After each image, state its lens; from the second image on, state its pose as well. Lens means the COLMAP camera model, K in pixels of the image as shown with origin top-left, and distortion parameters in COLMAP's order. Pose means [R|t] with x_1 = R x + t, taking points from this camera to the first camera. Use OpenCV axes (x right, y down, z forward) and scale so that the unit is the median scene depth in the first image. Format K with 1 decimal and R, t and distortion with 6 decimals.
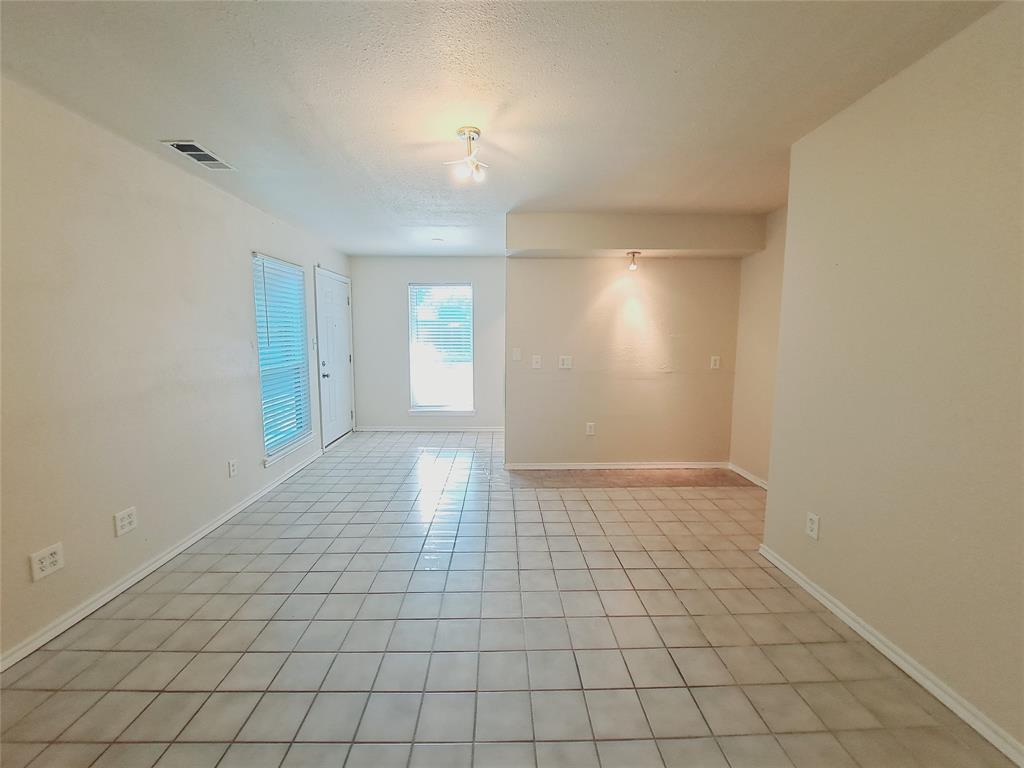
lens RADIAL K [[413.7, 0, 507.1], [0, 413.7, 379.7], [0, 0, 1]] dist [-0.014033, -0.000266]
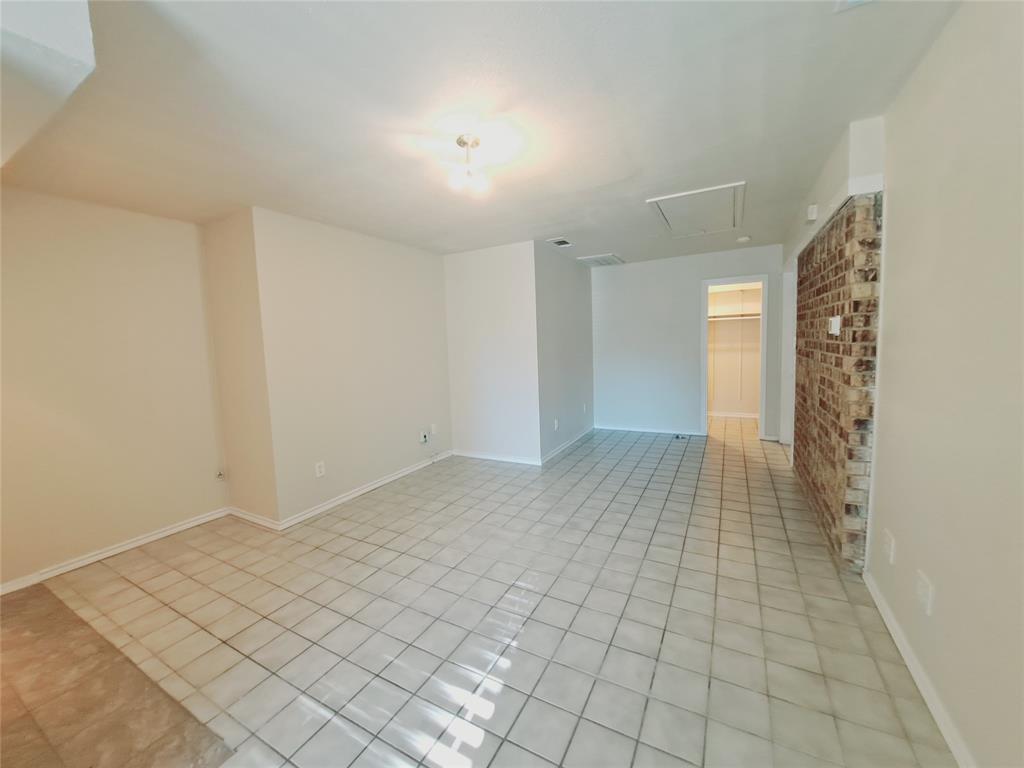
lens RADIAL K [[413.7, 0, 507.1], [0, 413.7, 379.7], [0, 0, 1]] dist [-0.014033, -0.000266]
pose [[-0.869657, -0.009782, 0.493560, -0.525022], [0.092737, 0.978766, 0.182801, -0.163429], [-0.484868, 0.204746, -0.850284, 1.498744]]
